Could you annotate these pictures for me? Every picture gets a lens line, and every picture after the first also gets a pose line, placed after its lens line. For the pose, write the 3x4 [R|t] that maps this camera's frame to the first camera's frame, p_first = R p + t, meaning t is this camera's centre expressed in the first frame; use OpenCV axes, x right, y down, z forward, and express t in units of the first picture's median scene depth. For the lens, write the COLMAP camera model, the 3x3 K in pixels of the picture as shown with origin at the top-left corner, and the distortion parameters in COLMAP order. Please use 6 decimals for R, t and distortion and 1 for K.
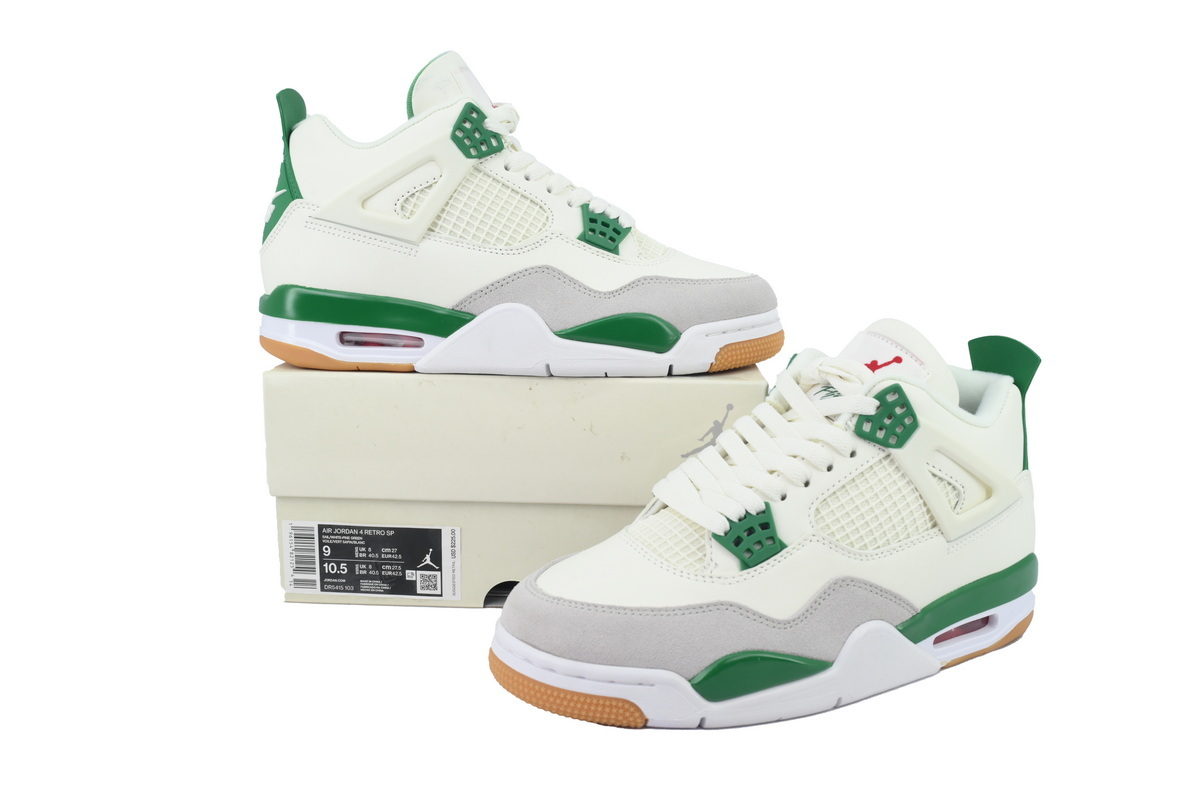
lens RADIAL K [[1098.8, 0, 600.0], [0, 1098.8, 400.0], [0, 0, 1]] dist [-0.002404, 0.000339]
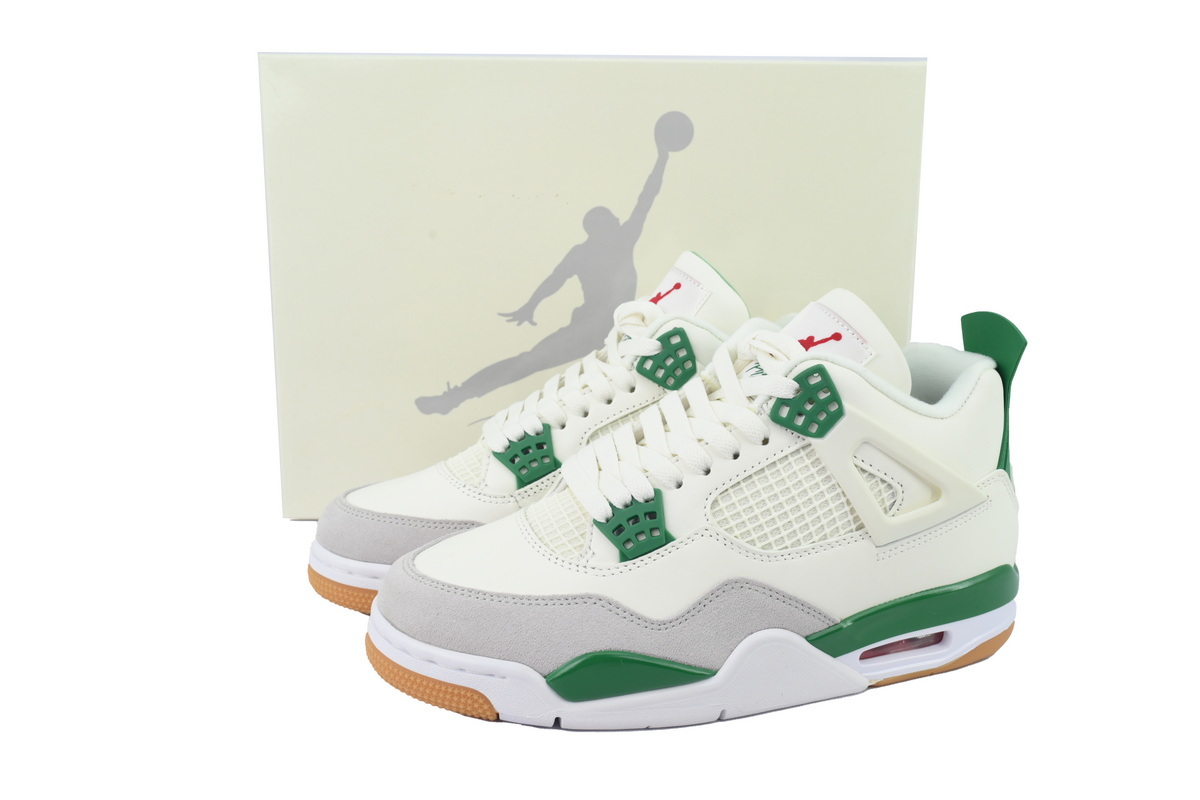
lens RADIAL K [[1098.8, 0, 600.0], [0, 1098.8, 400.0], [0, 0, 1]] dist [-0.002404, 0.000339]
pose [[0.980198, 0.053228, -0.190732, 0.266982], [-0.043606, 0.997572, 0.054298, -0.026684], [0.193159, -0.044906, 0.980139, 0.103629]]
